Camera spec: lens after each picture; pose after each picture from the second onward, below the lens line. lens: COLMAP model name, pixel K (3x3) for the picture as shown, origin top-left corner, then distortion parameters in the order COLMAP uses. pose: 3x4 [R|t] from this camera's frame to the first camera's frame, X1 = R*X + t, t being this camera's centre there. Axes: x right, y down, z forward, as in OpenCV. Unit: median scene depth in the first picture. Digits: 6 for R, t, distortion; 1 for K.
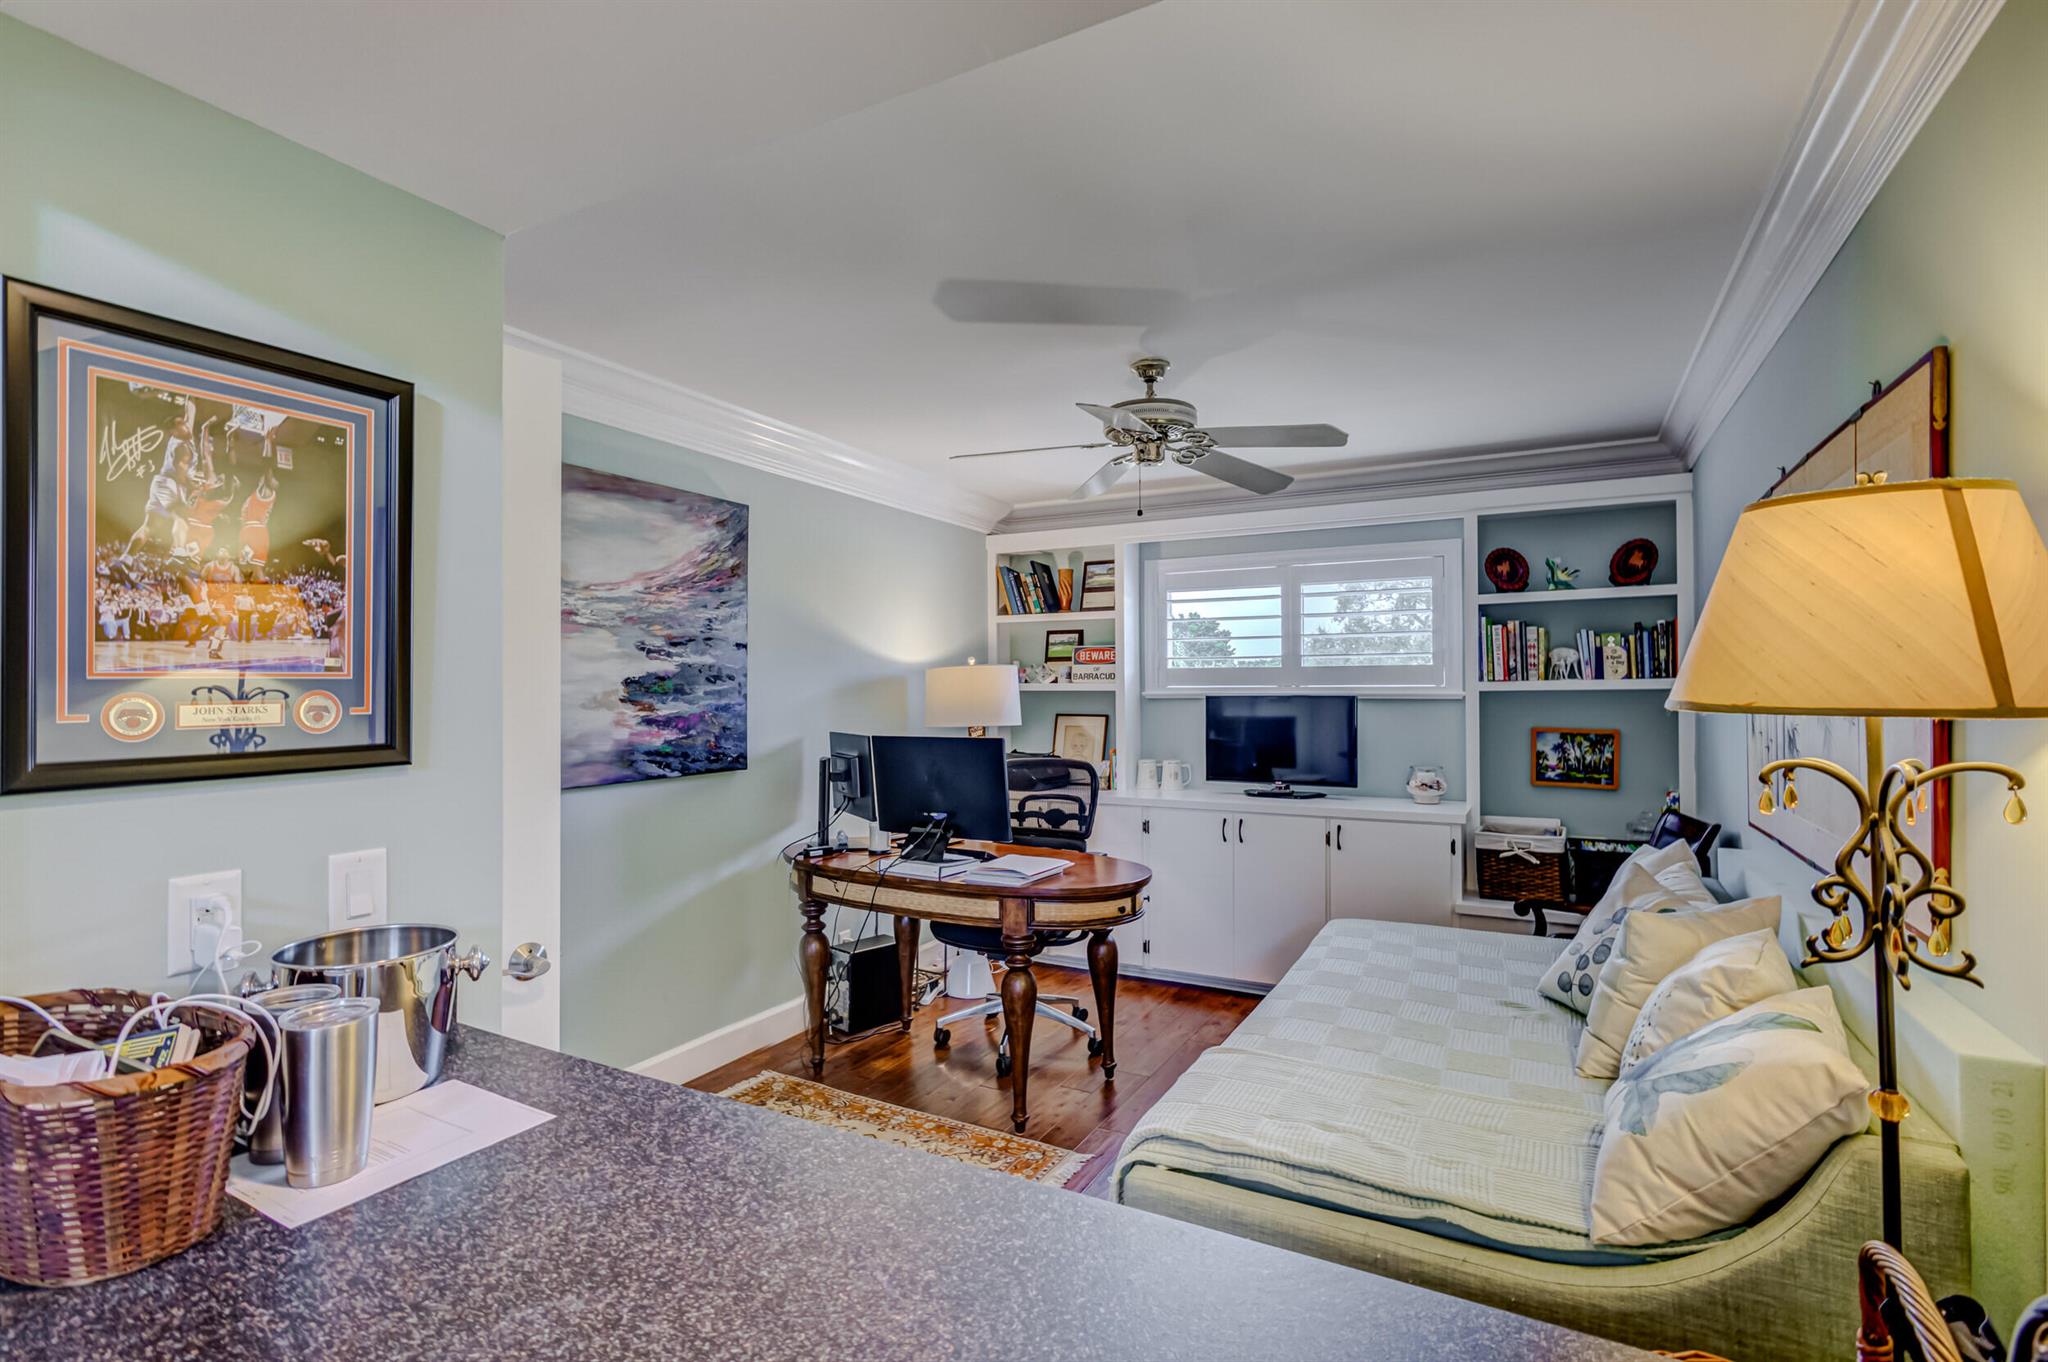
lens RADIAL K [[945.4, 0, 1032.9], [0, 945.4, 681.9], [0, 0, 1]] dist [0.003819, -0.000474]
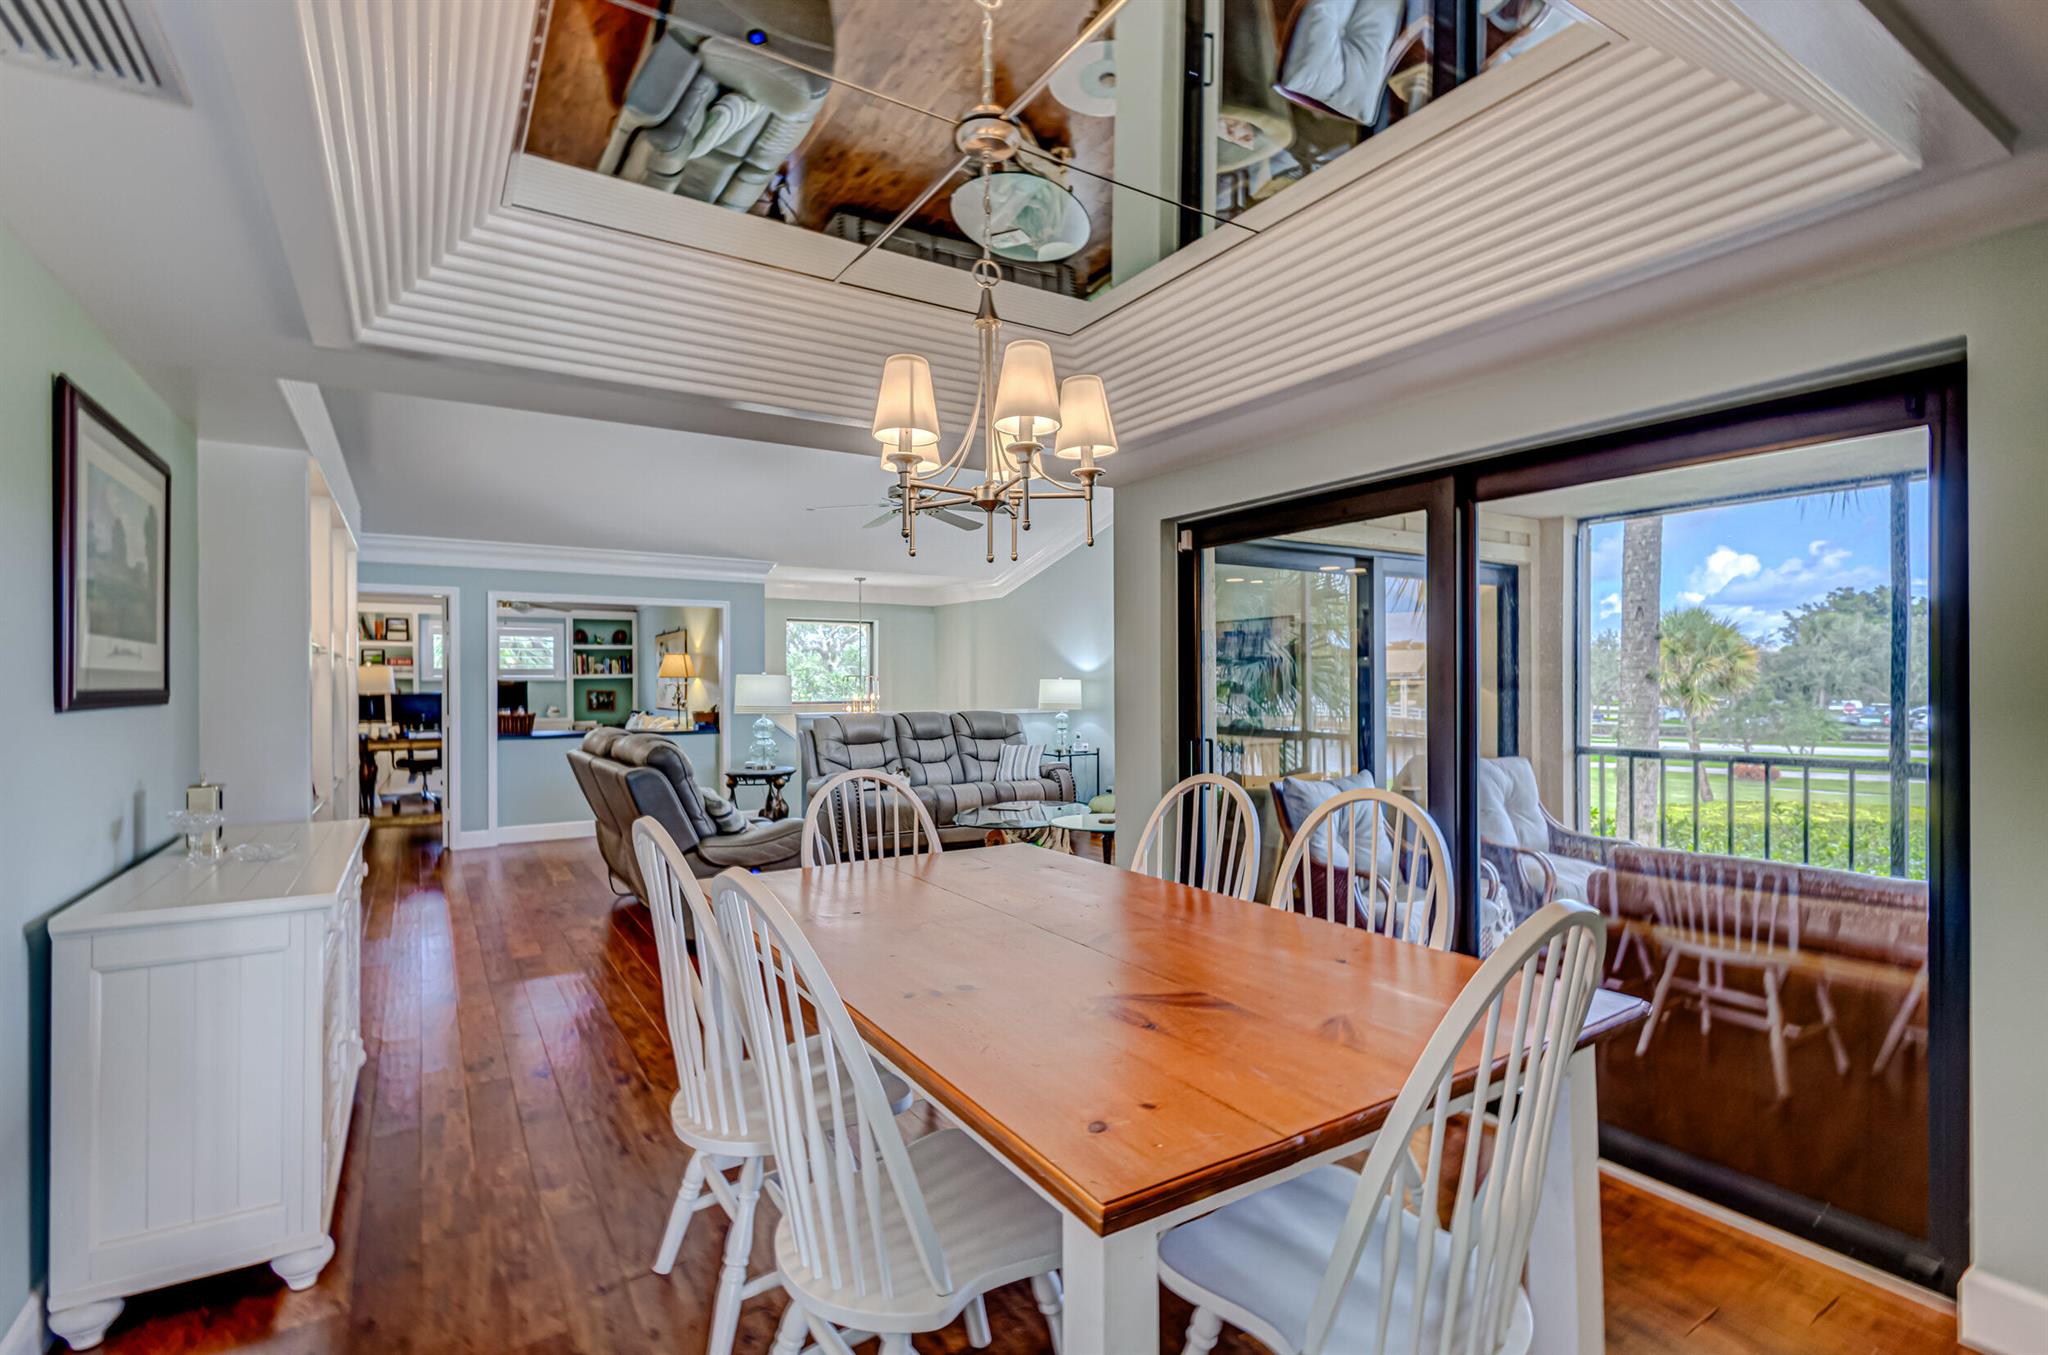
lens RADIAL K [[960.3, 0, 1030.6], [0, 960.3, 681.9], [0, 0, 1]] dist [0.002942, 0.000215]
pose [[0.497220, -0.000271, 0.867624, -1.235411], [-0.002309, 0.999996, 0.001636, 0.011860], [-0.867621, -0.002817, 0.497218, -1.503958]]
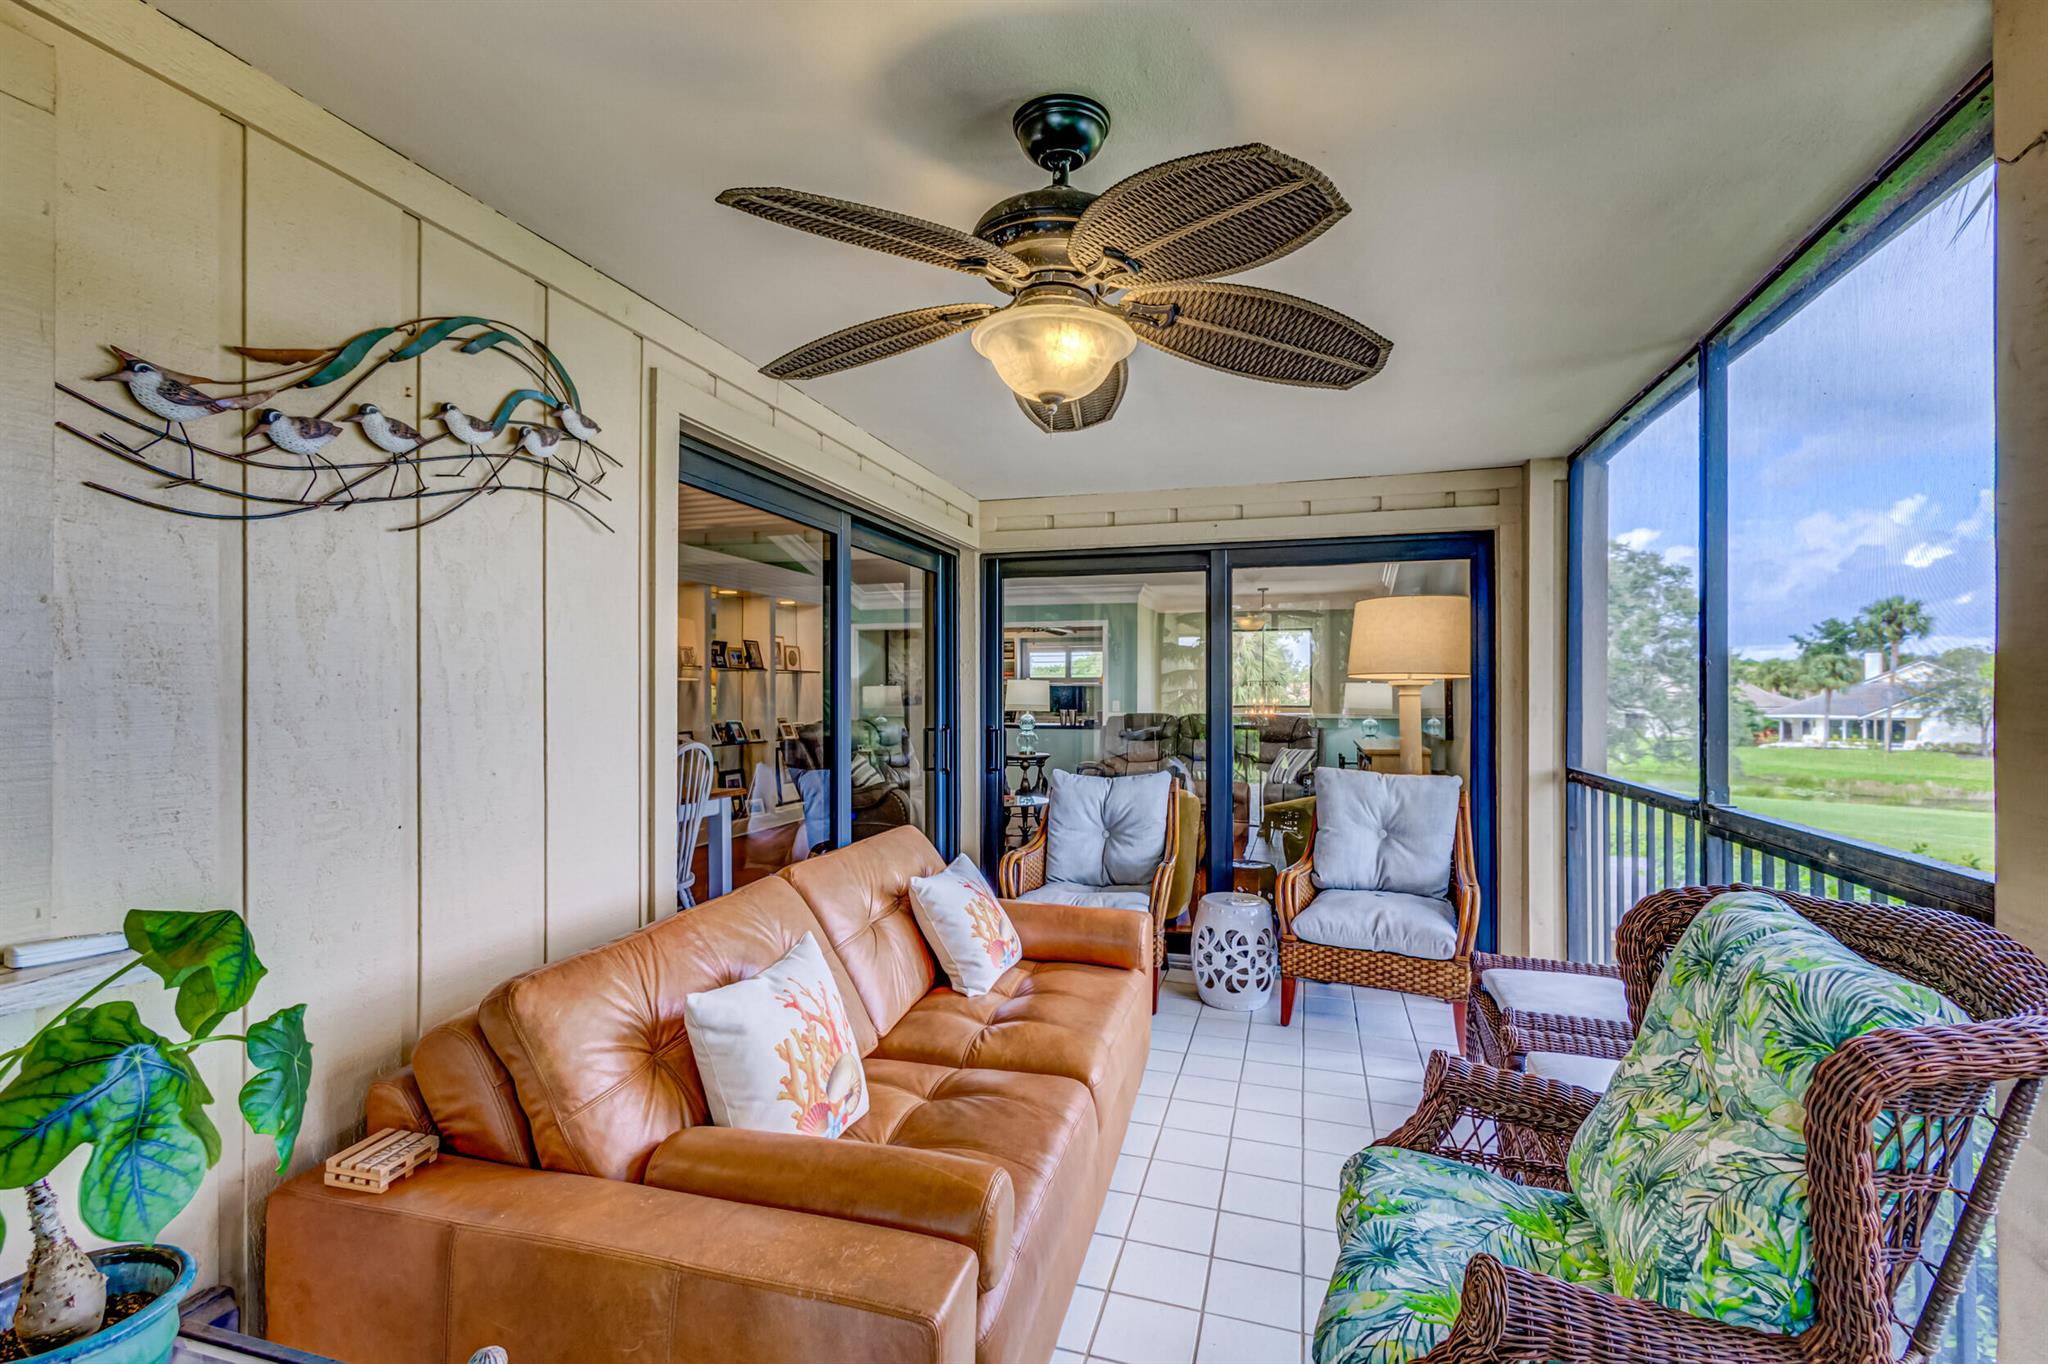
lens RADIAL K [[945.4, 0, 1018.6], [0, 945.4, 688.0], [0, 0, 1]] dist [0.003819, -0.000474]
pose [[0.980888, 0.000005, 0.194575, -0.544078], [-0.000198, 1.000000, 0.000974, 0.018769], [-0.194574, -0.000994, 0.980887, -2.226689]]
